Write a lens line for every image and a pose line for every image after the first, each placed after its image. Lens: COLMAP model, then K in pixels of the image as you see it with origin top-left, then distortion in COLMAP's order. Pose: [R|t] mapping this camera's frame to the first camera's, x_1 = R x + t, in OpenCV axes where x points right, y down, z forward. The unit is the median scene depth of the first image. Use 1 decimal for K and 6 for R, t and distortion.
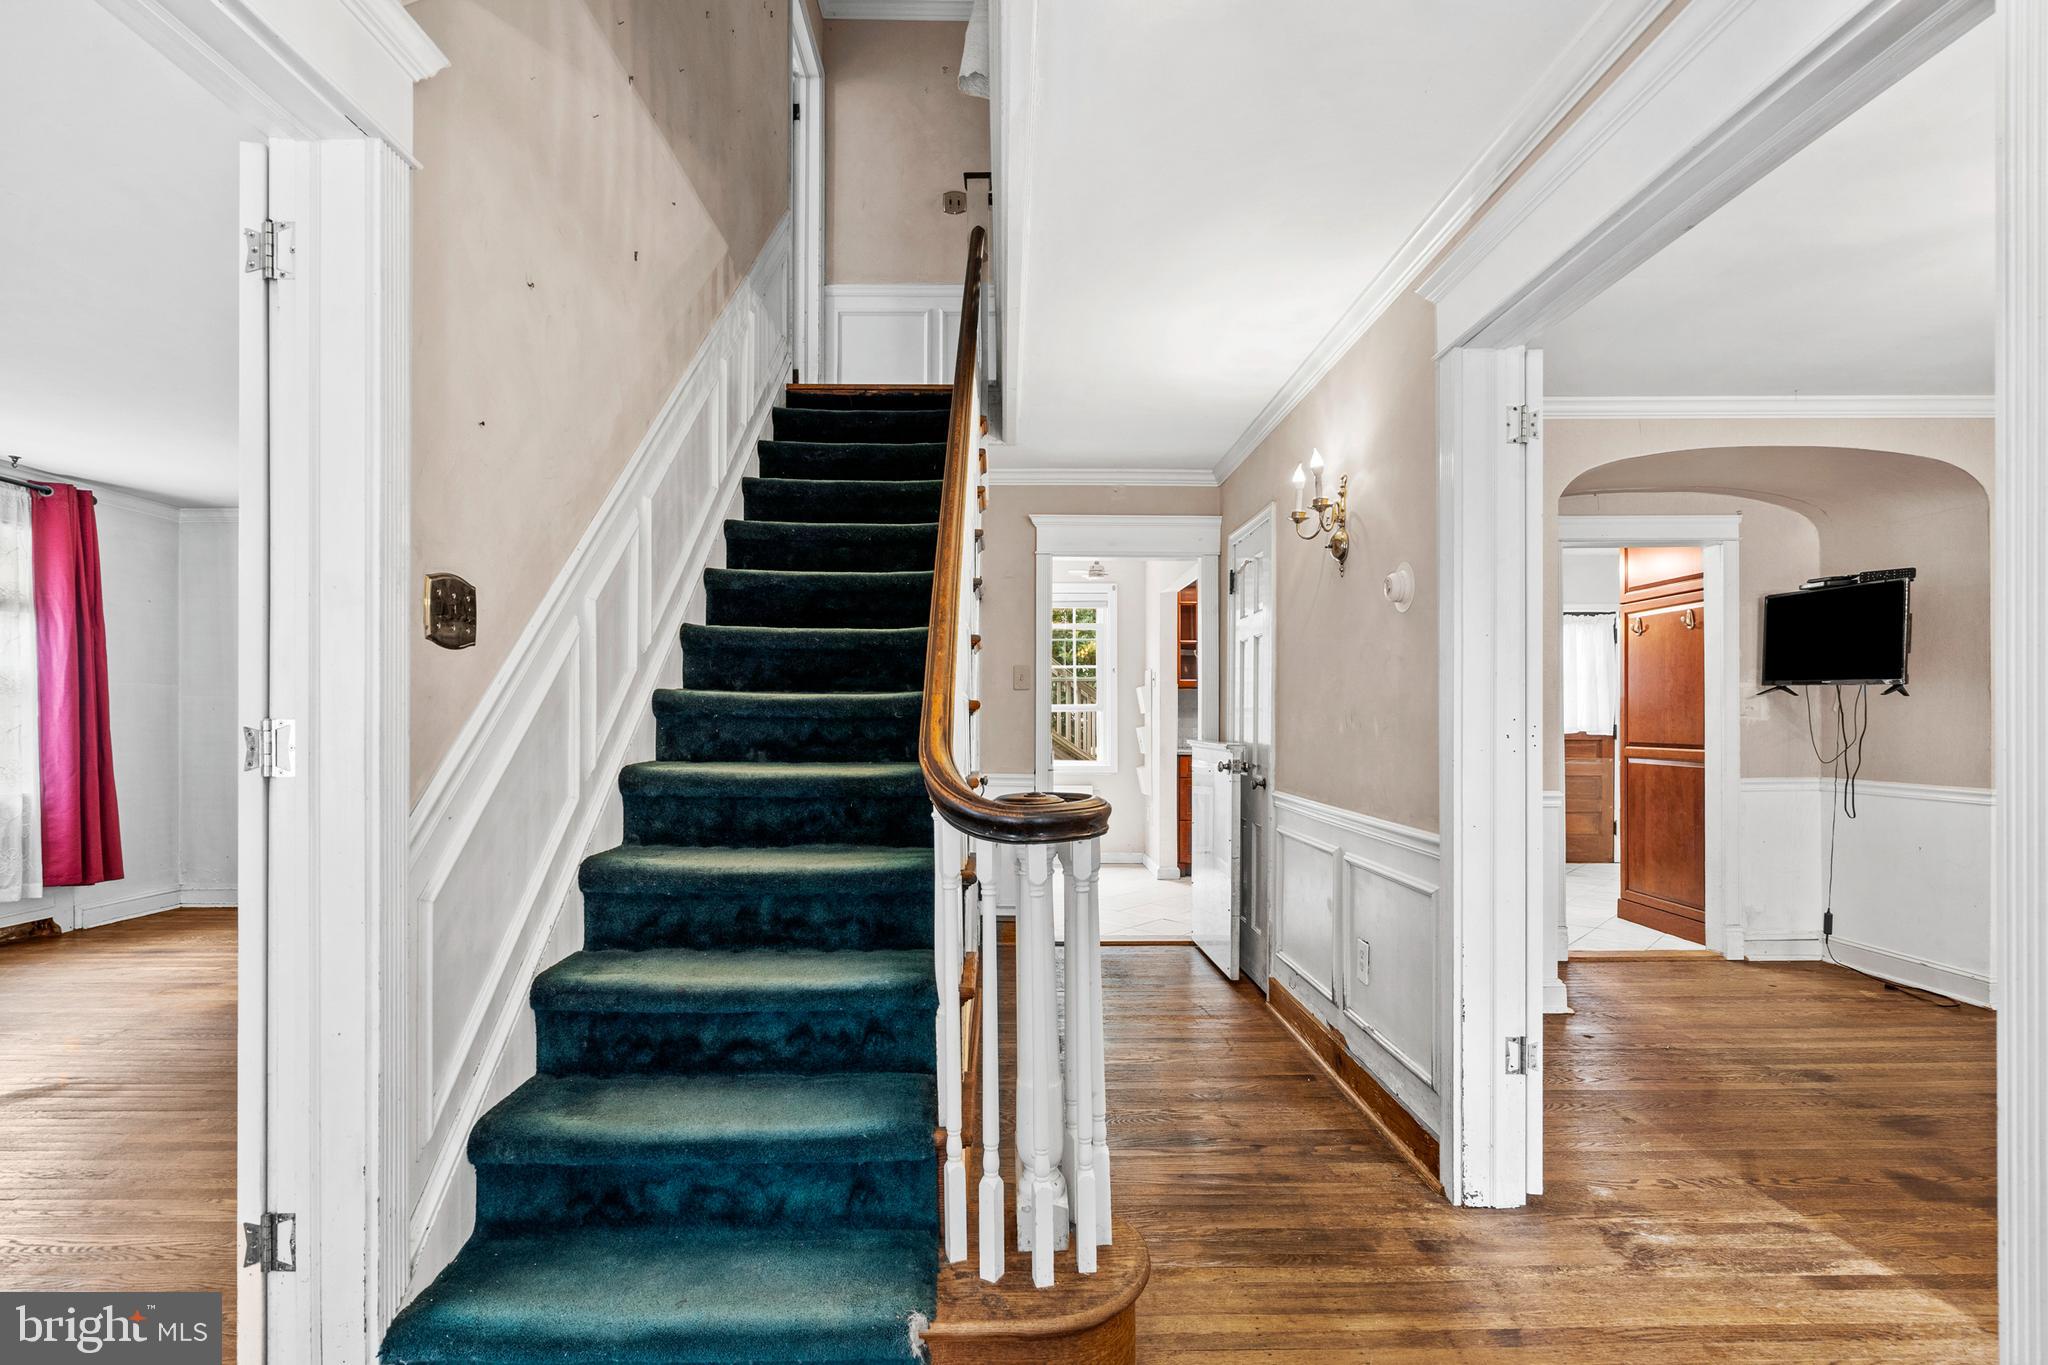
lens RADIAL K [[939.9, 0, 1014.5], [0, 939.9, 691.5], [0, 0, 1]] dist [0.002323, -0.000112]
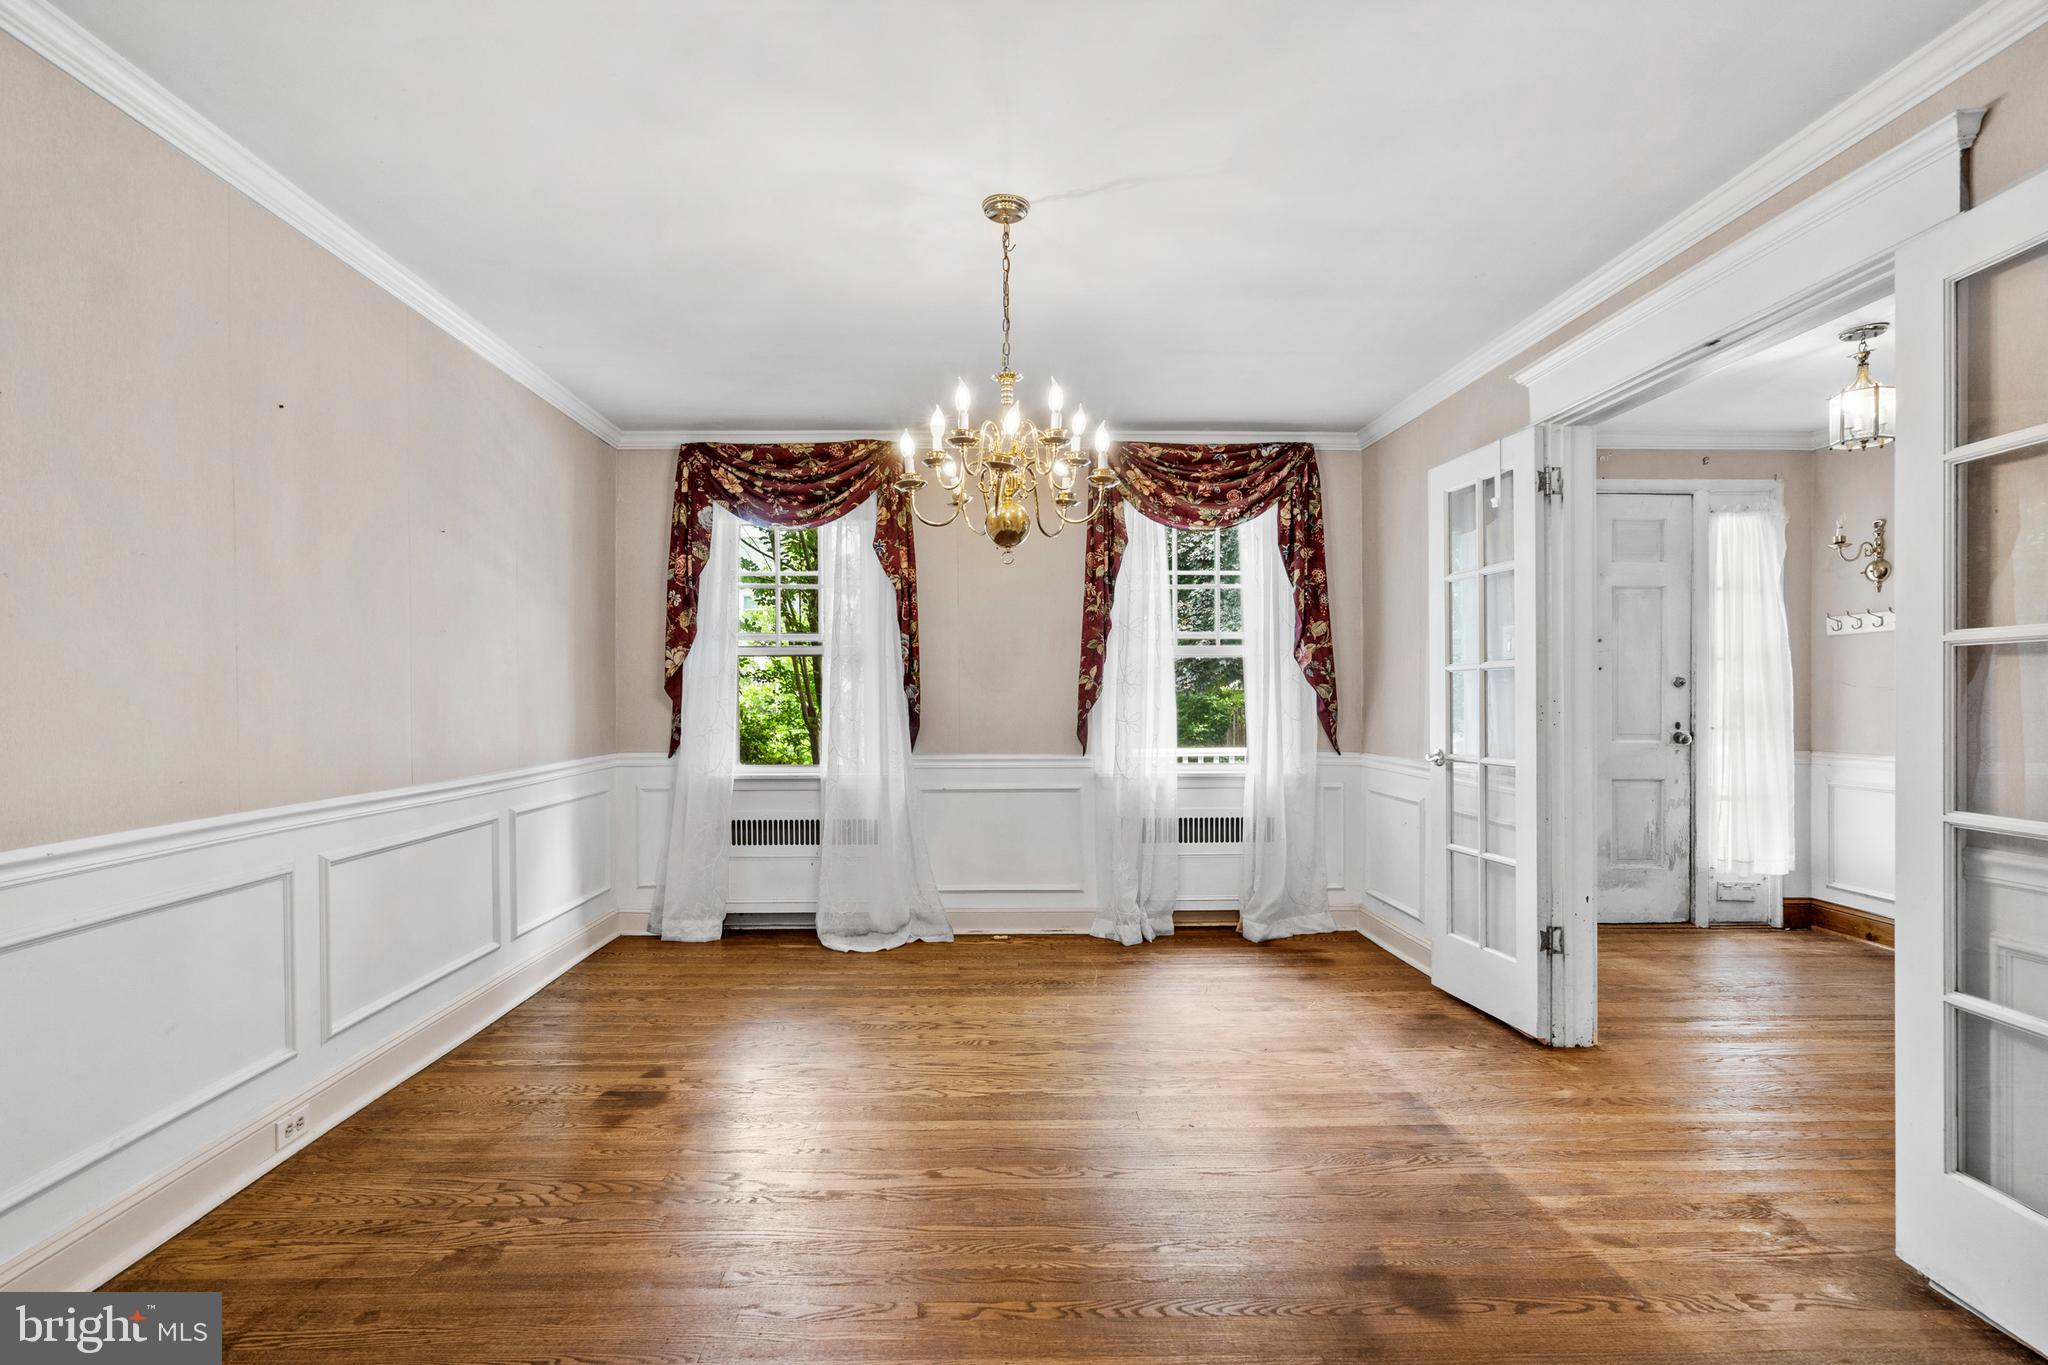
lens RADIAL K [[953.2, 0, 1010.7], [0, 953.2, 680.8], [0, 0, 1]] dist [-0.000217, 0.000515]
pose [[-0.999778, -0.003479, -0.020788, 1.465509], [-0.002782, 0.999436, -0.033458, 0.055155], [0.020892, -0.033392, -0.999224, 1.981760]]
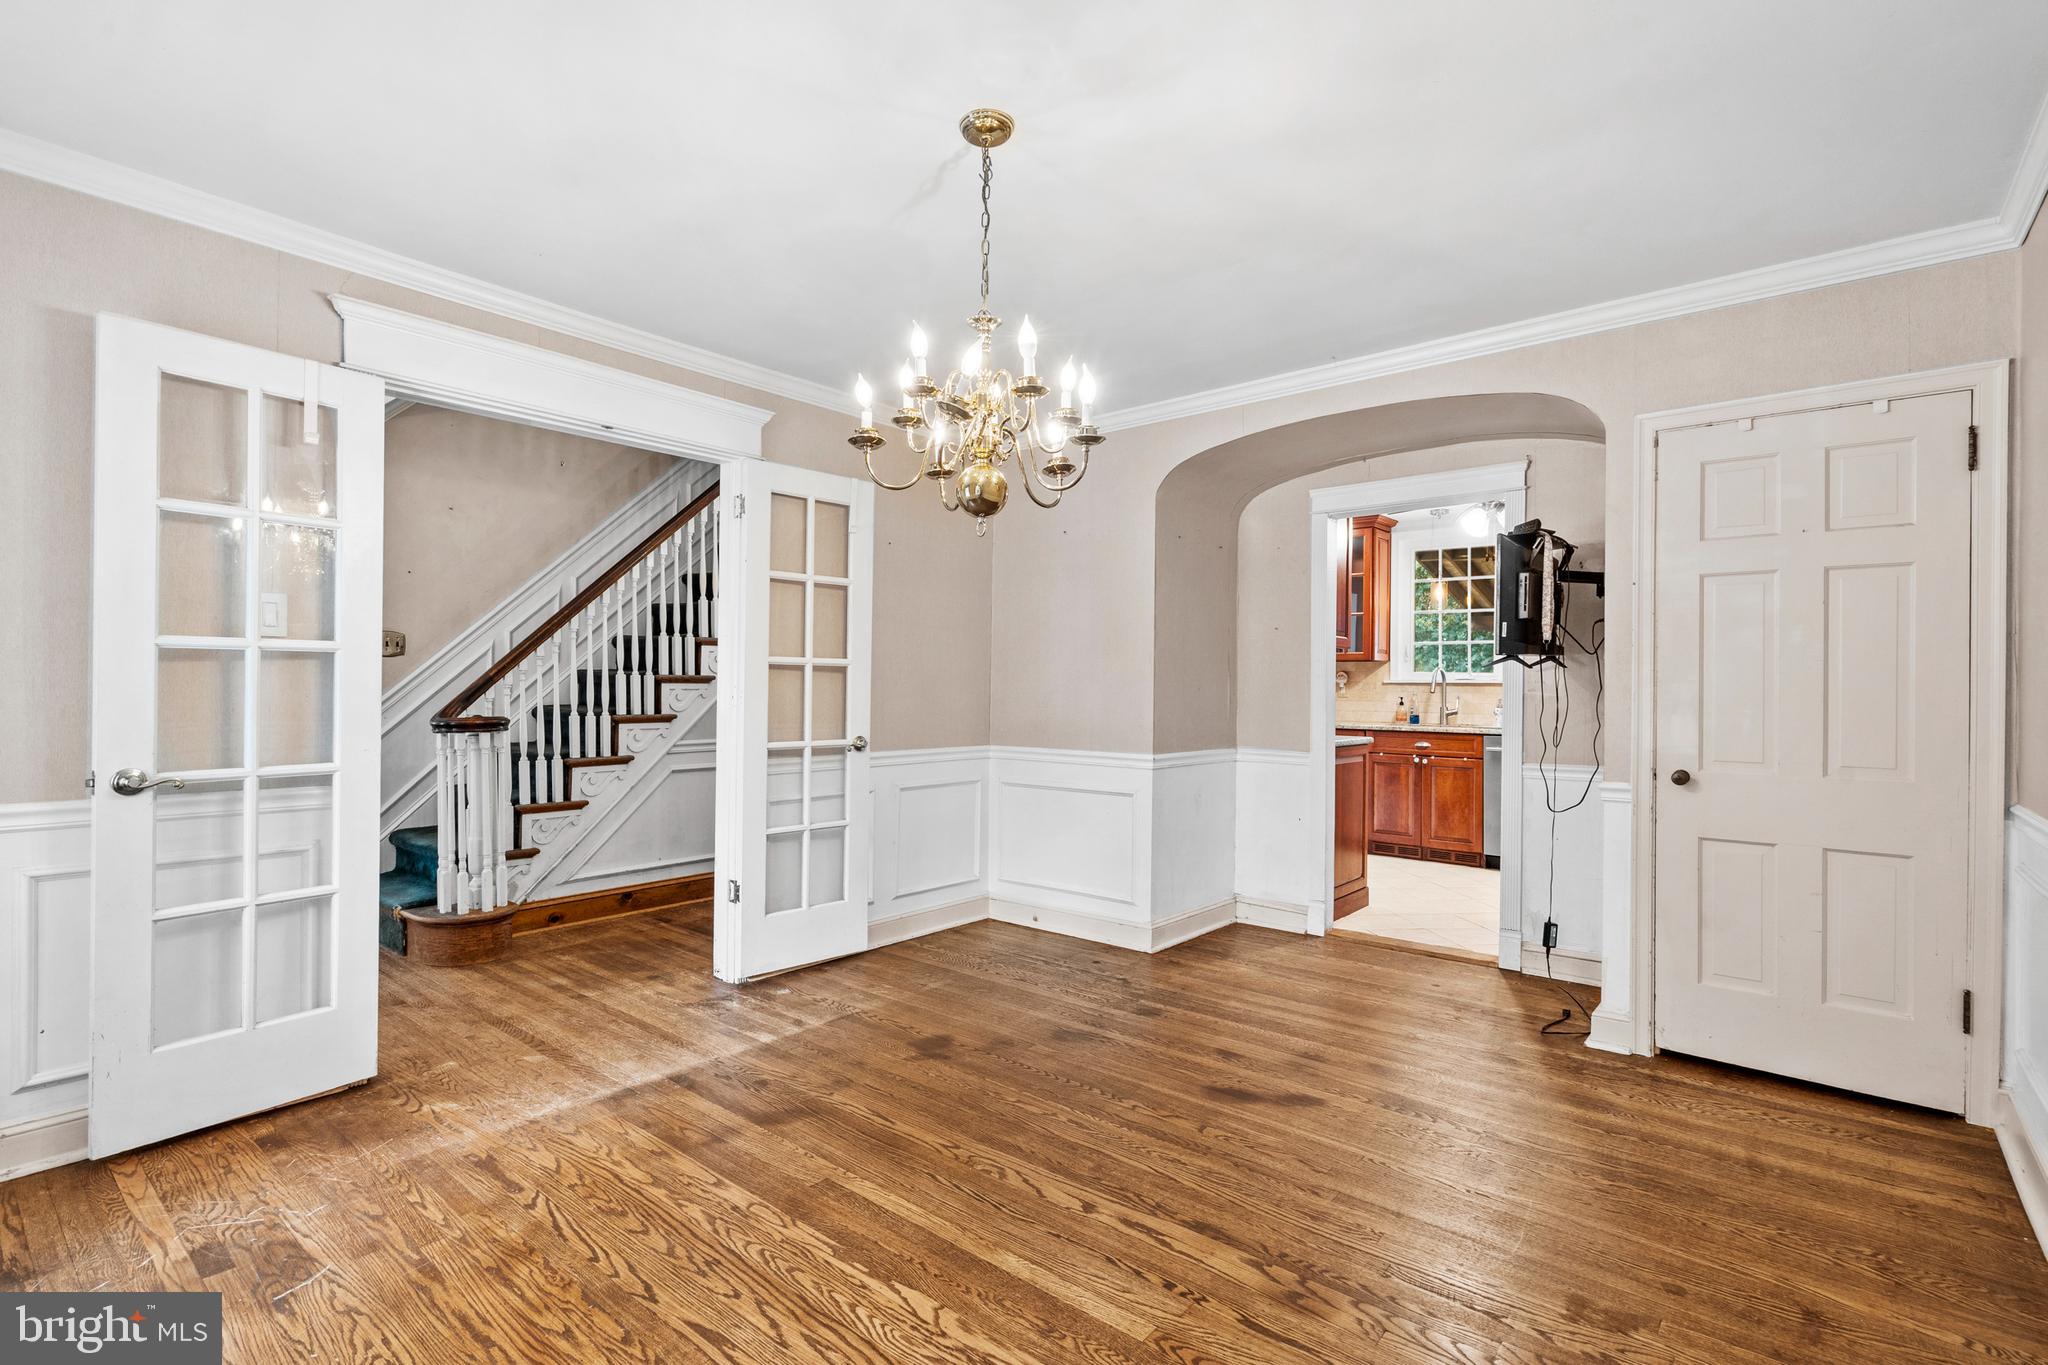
lens RADIAL K [[939.9, 0, 1014.5], [0, 939.9, 691.5], [0, 0, 1]] dist [0.002323, -0.000112]
pose [[0.750195, 0.003063, -0.661210, 2.111484], [0.009408, 0.999839, 0.015306, 0.024502], [0.661150, -0.017703, 0.750045, 0.120079]]
